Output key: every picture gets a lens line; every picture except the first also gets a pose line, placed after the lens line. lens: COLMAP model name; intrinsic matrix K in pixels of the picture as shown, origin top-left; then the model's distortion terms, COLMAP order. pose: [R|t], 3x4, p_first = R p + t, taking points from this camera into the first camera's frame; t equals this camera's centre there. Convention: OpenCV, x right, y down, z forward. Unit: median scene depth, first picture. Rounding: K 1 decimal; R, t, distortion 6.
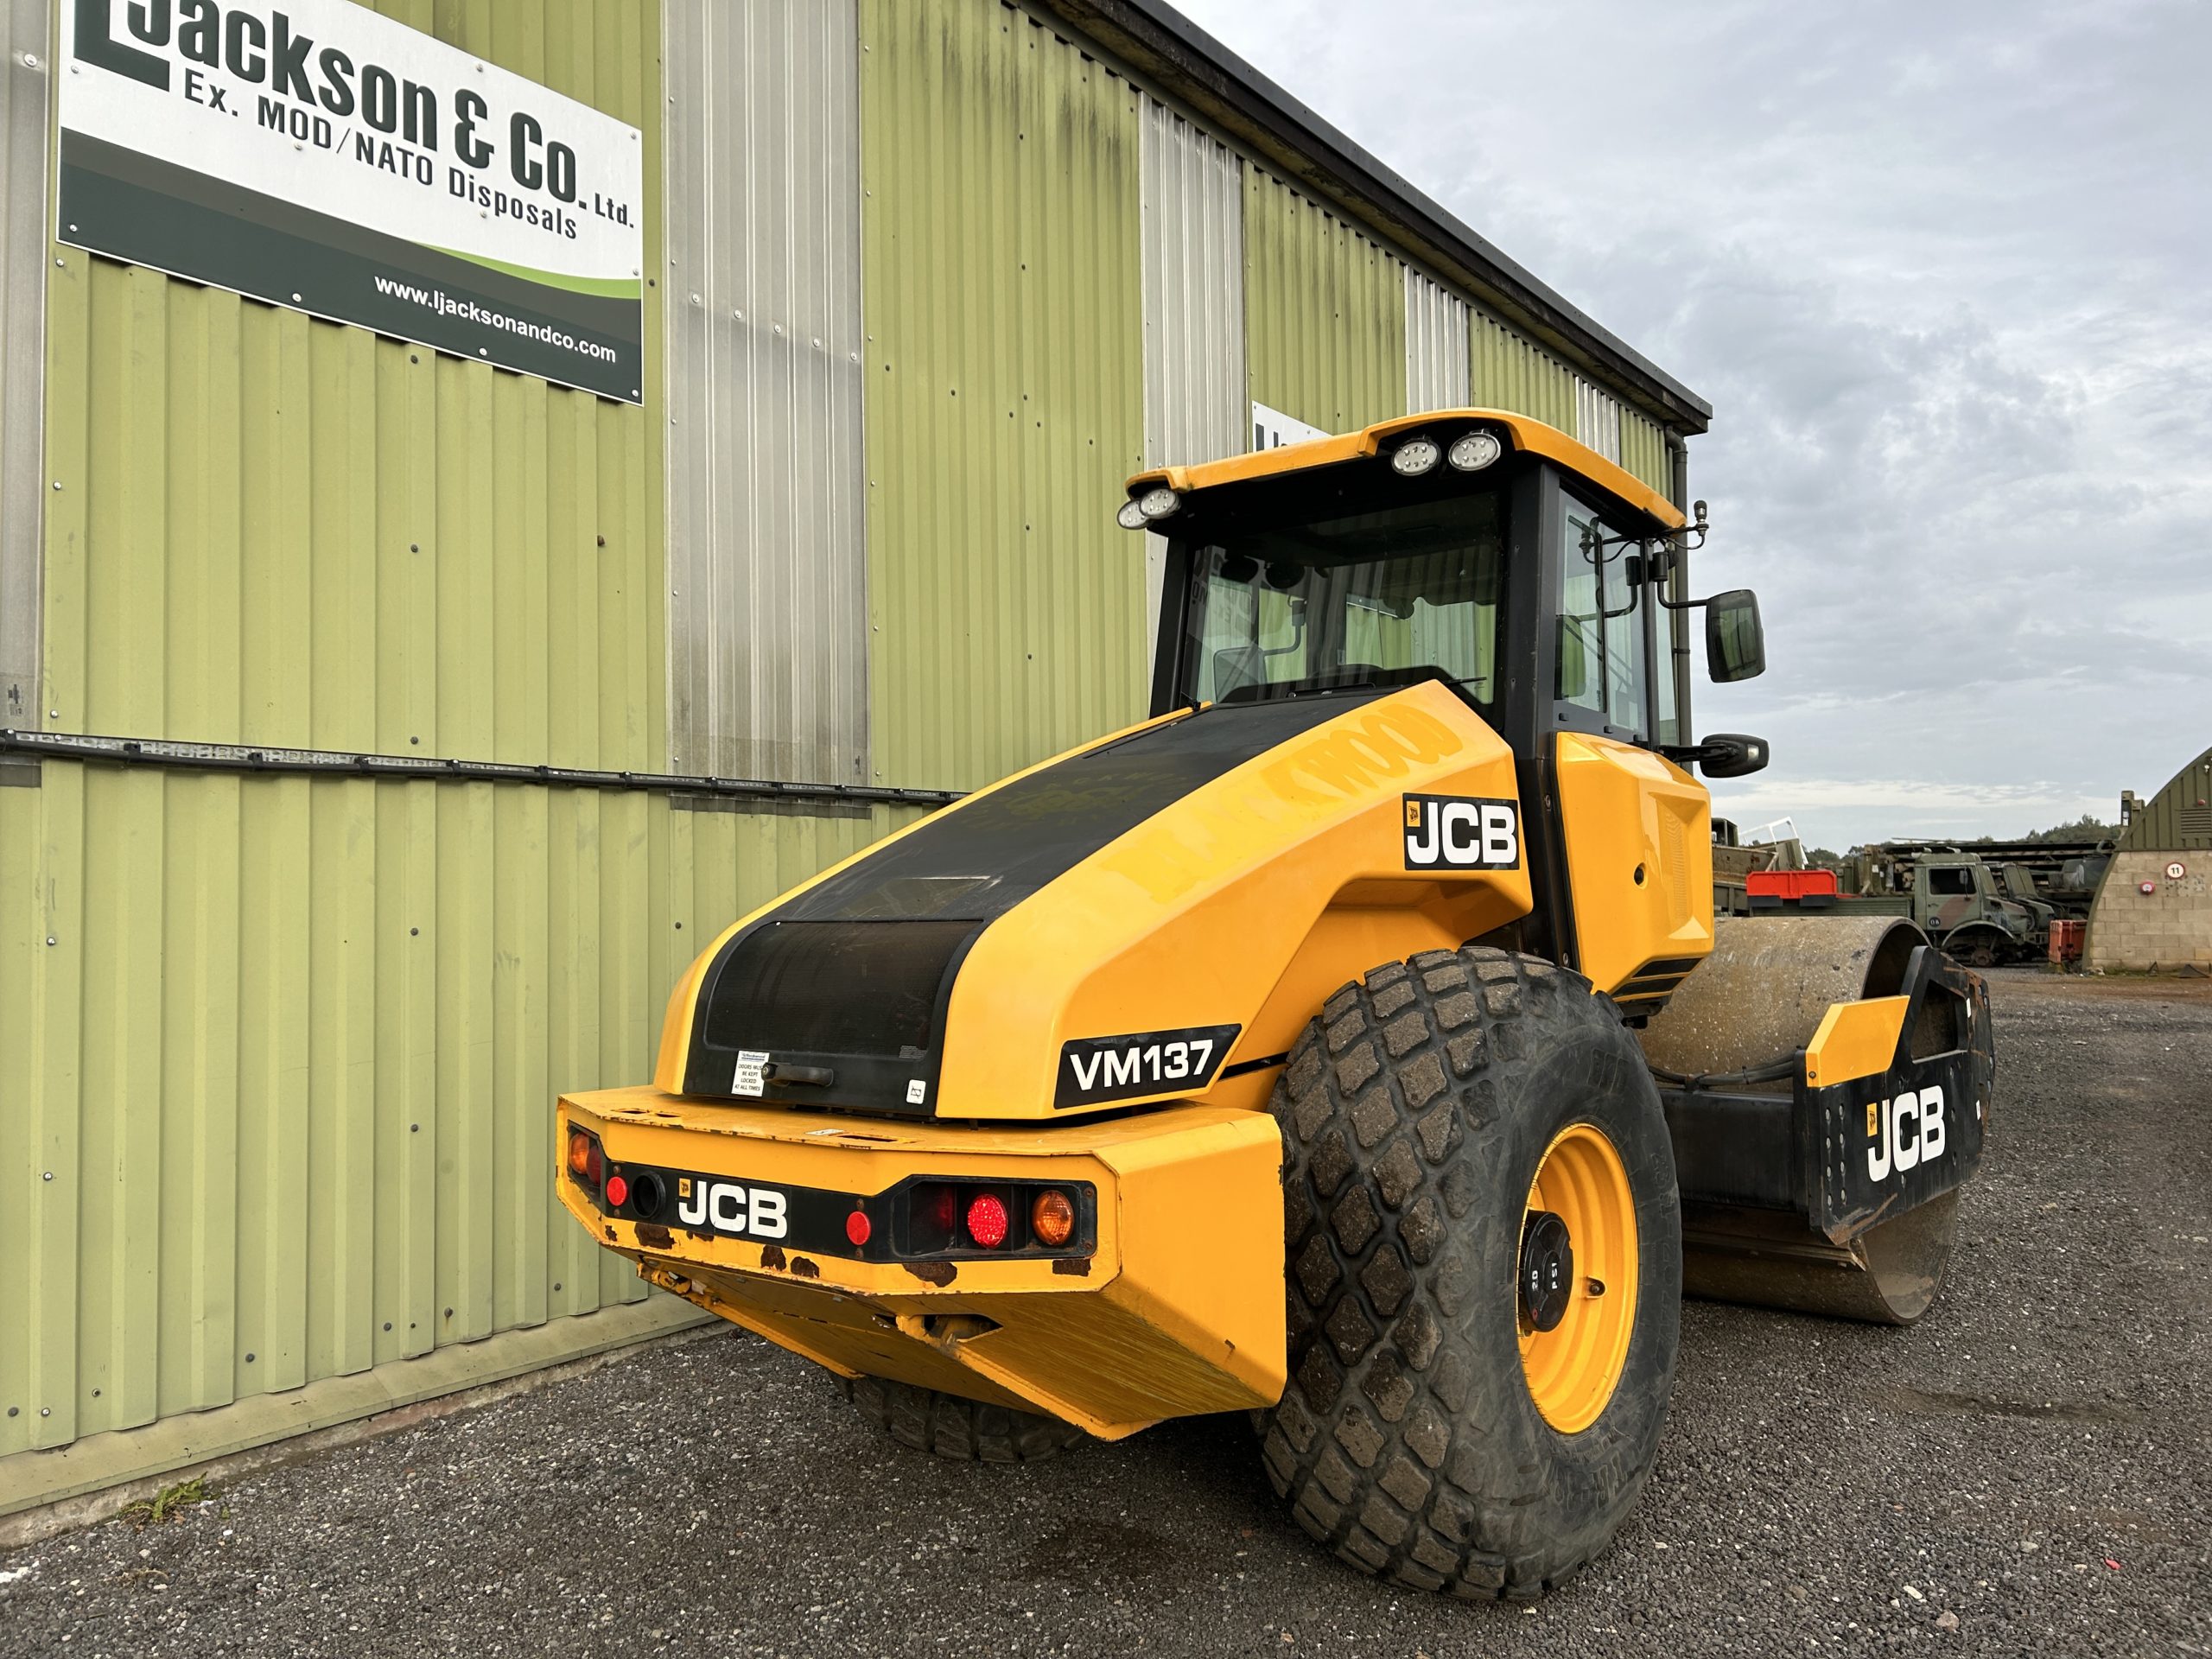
lens RADIAL K [[1665.9, 0, 1107.0], [0, 1665.9, 828.0], [0, 0, 1]] dist [0.054934, -0.056688]
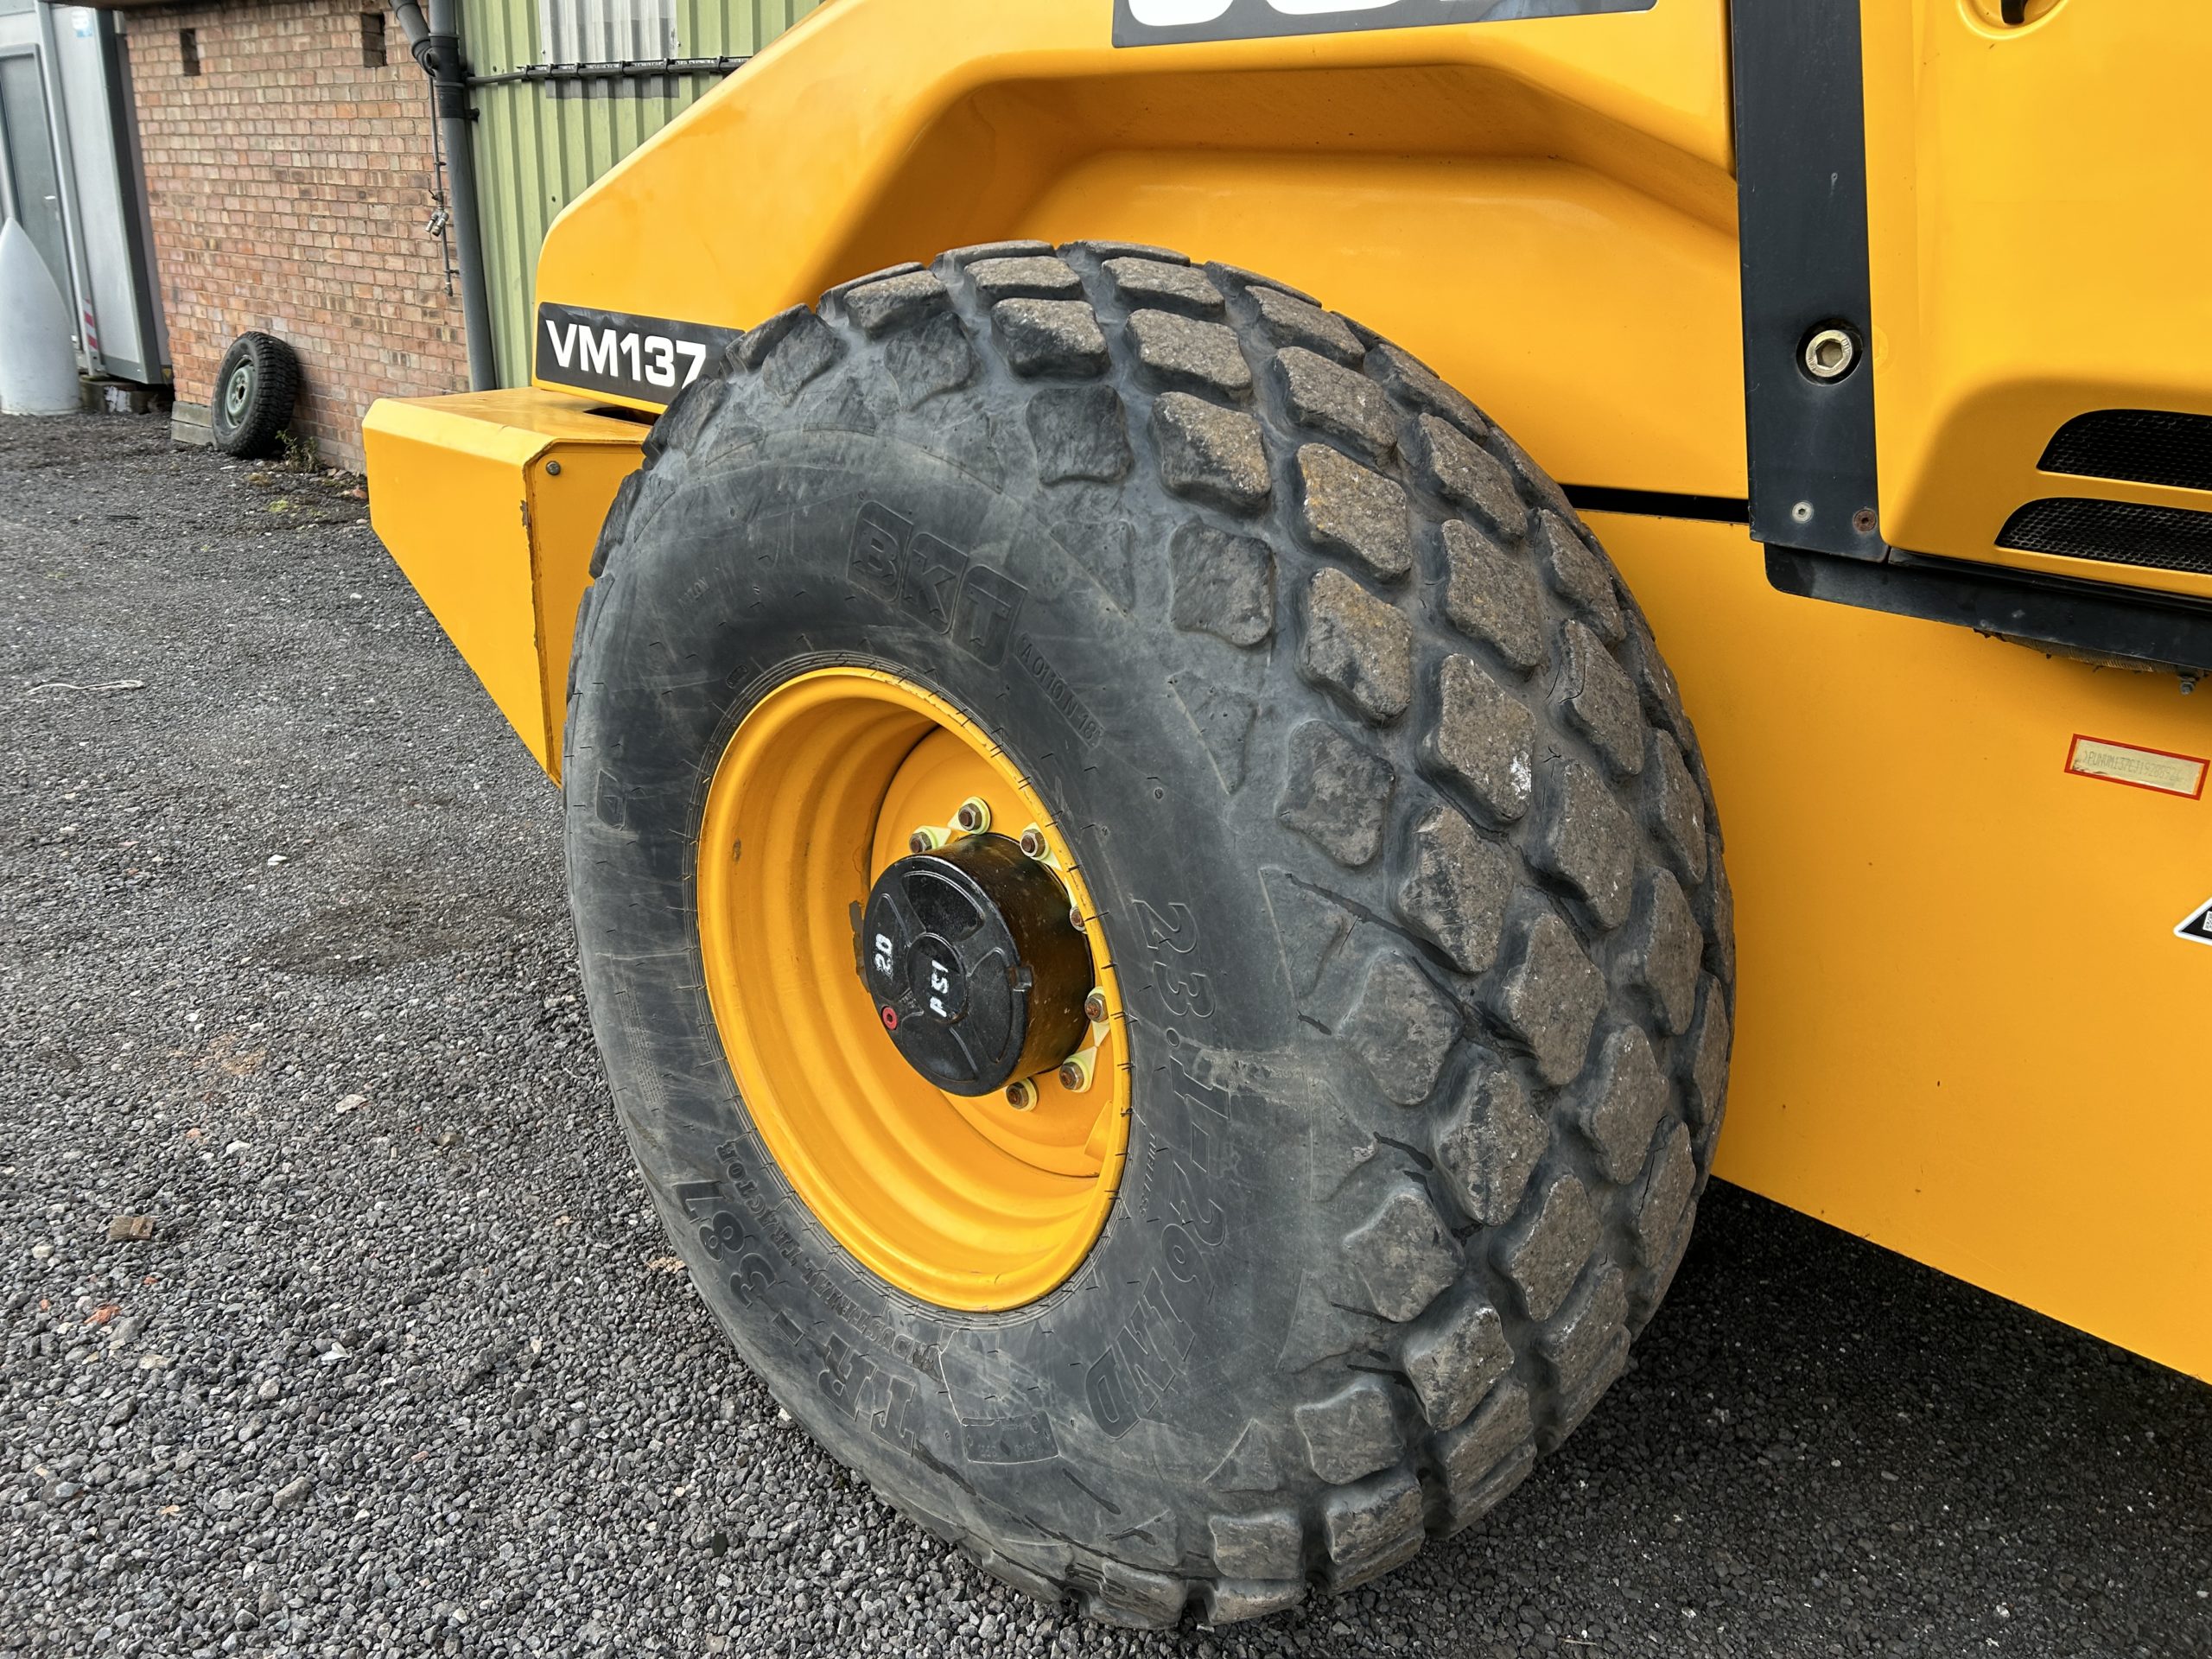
lens RADIAL K [[1665.9, 0, 1109.6], [0, 1665.9, 843.8], [0, 0, 1]] dist [0.054934, -0.056688]
pose [[-0.090660, 0.344178, -0.934517, 0.531937], [-0.003700, 0.938258, 0.345915, 0.054926], [0.995875, 0.034819, -0.083789, 0.850617]]
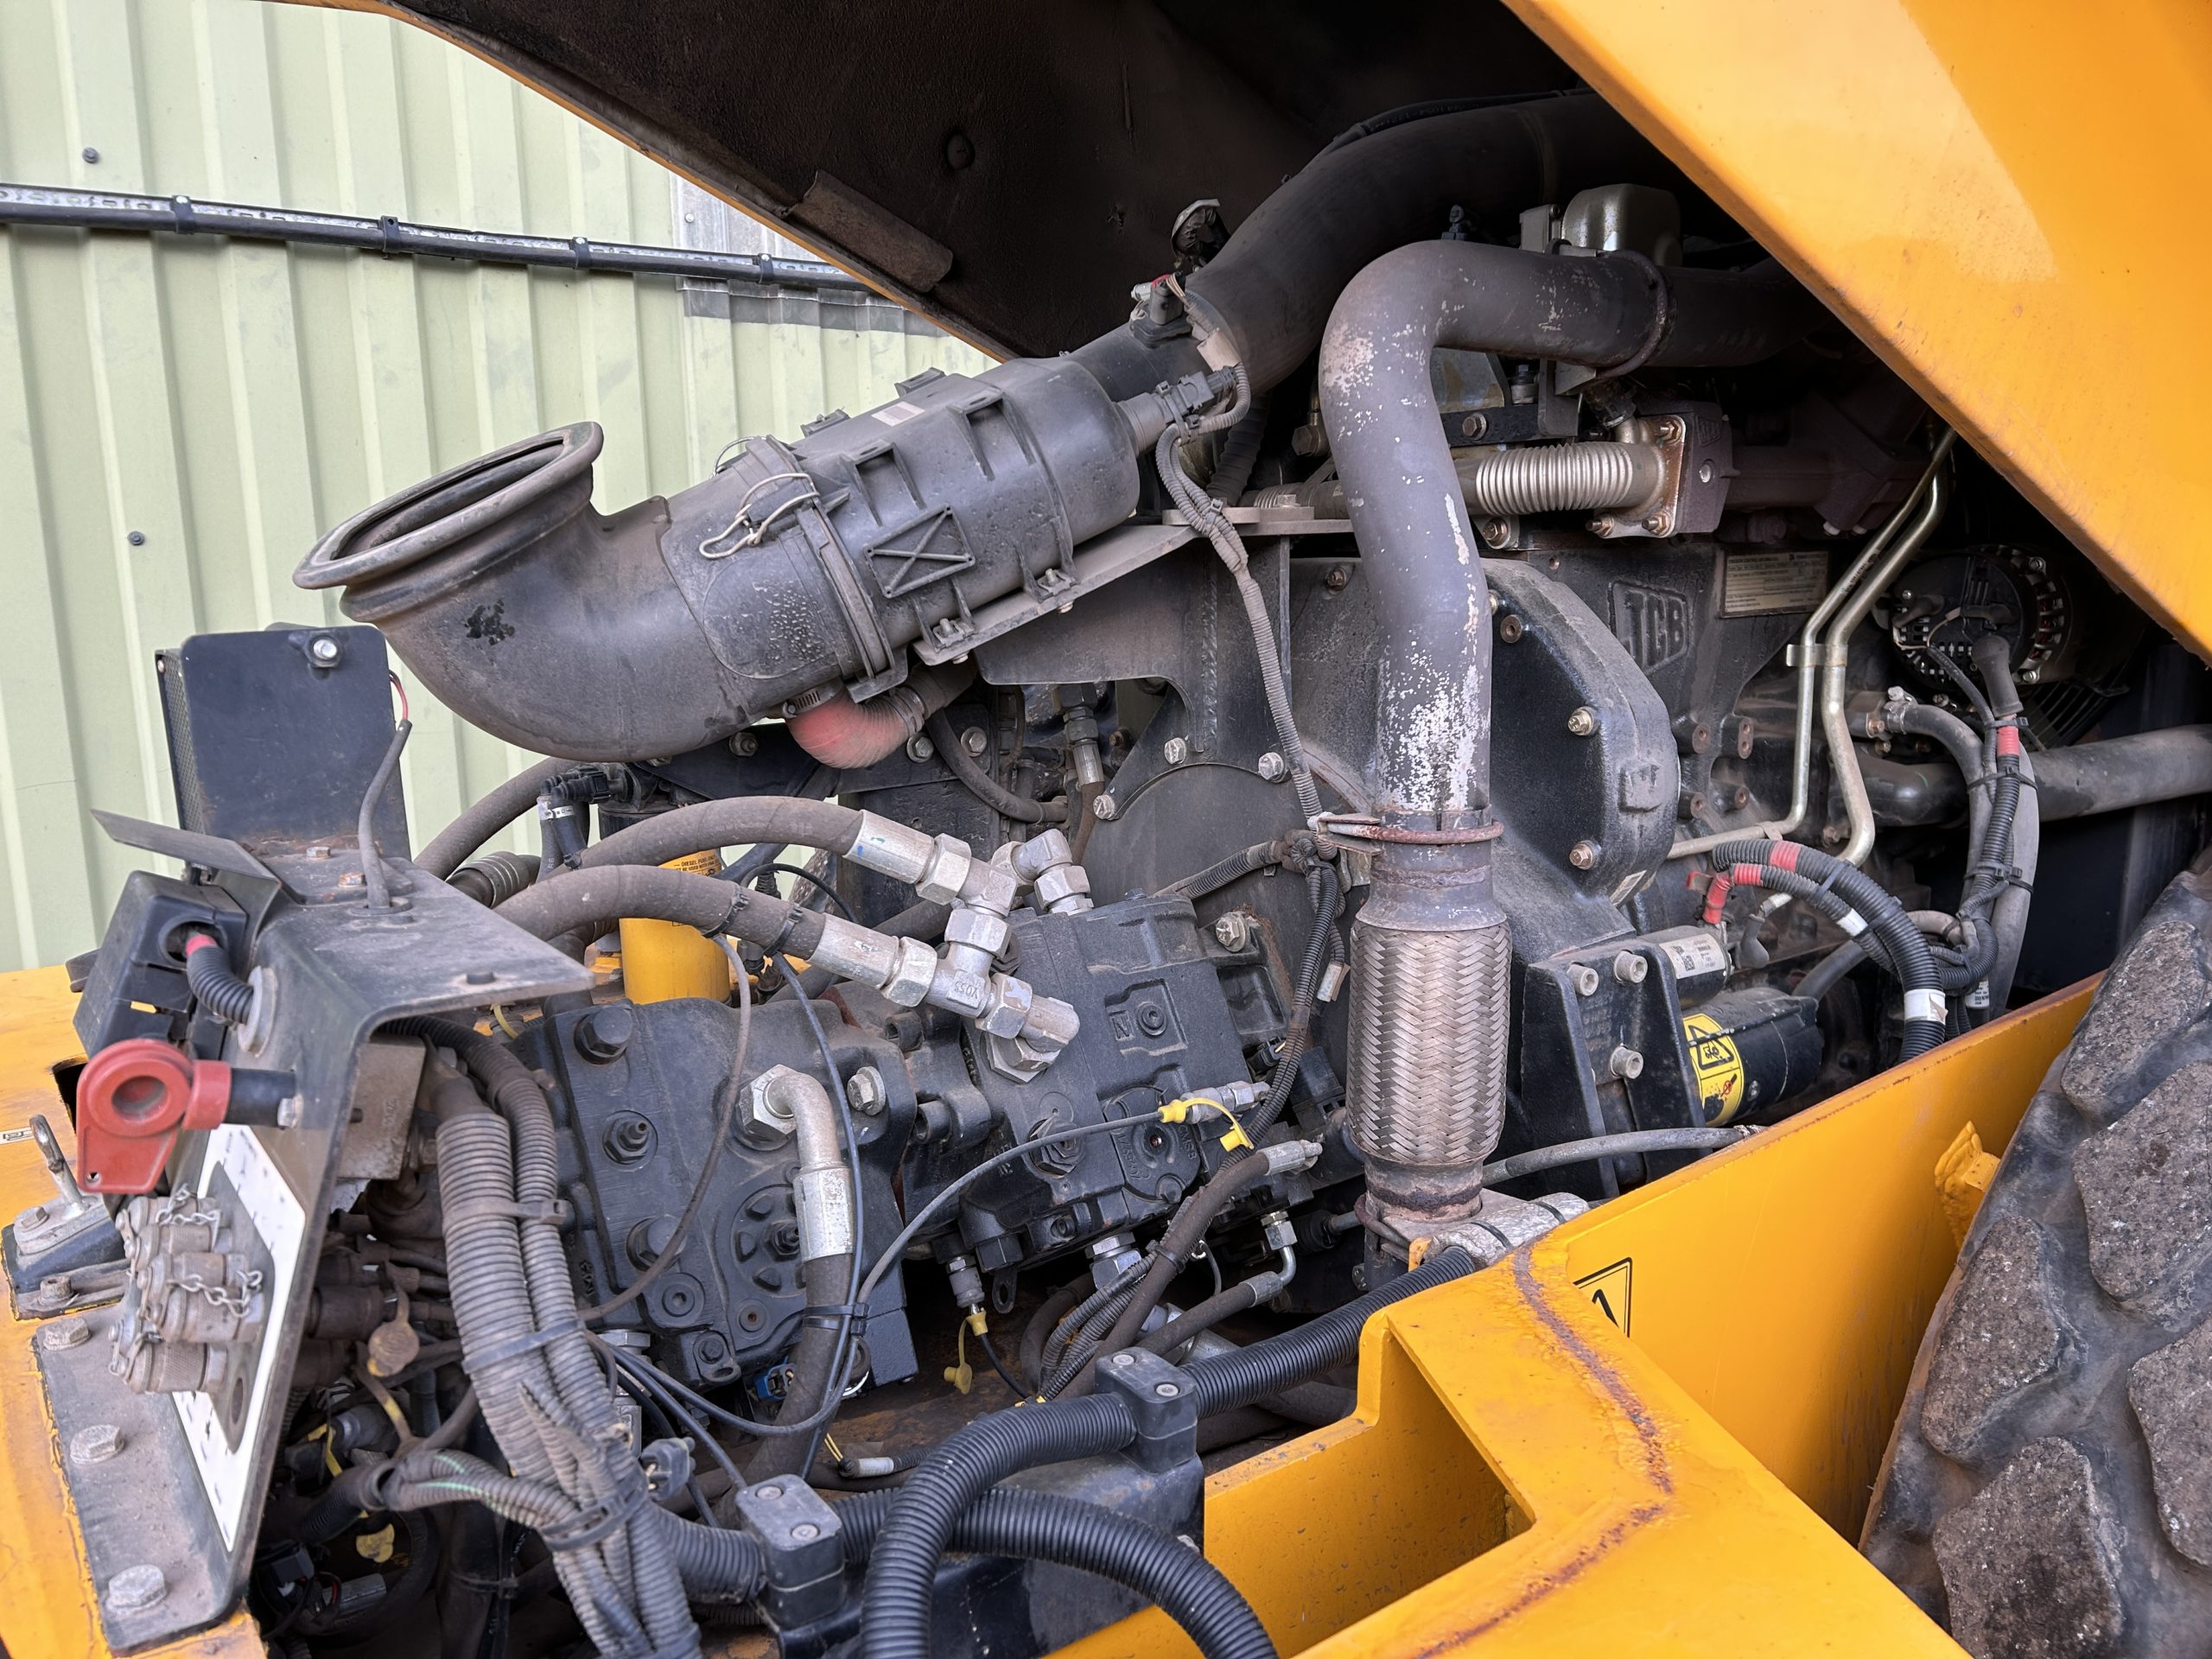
lens RADIAL K [[1665.9, 0, 1119.9], [0, 1665.9, 822.4], [0, 0, 1]] dist [0.054934, -0.056688]
pose [[0.966083, 0.053287, -0.252673, 0.030128], [0.006232, 0.973381, 0.229108, 0.029914], [0.258156, -0.222912, 0.940035, 0.560310]]
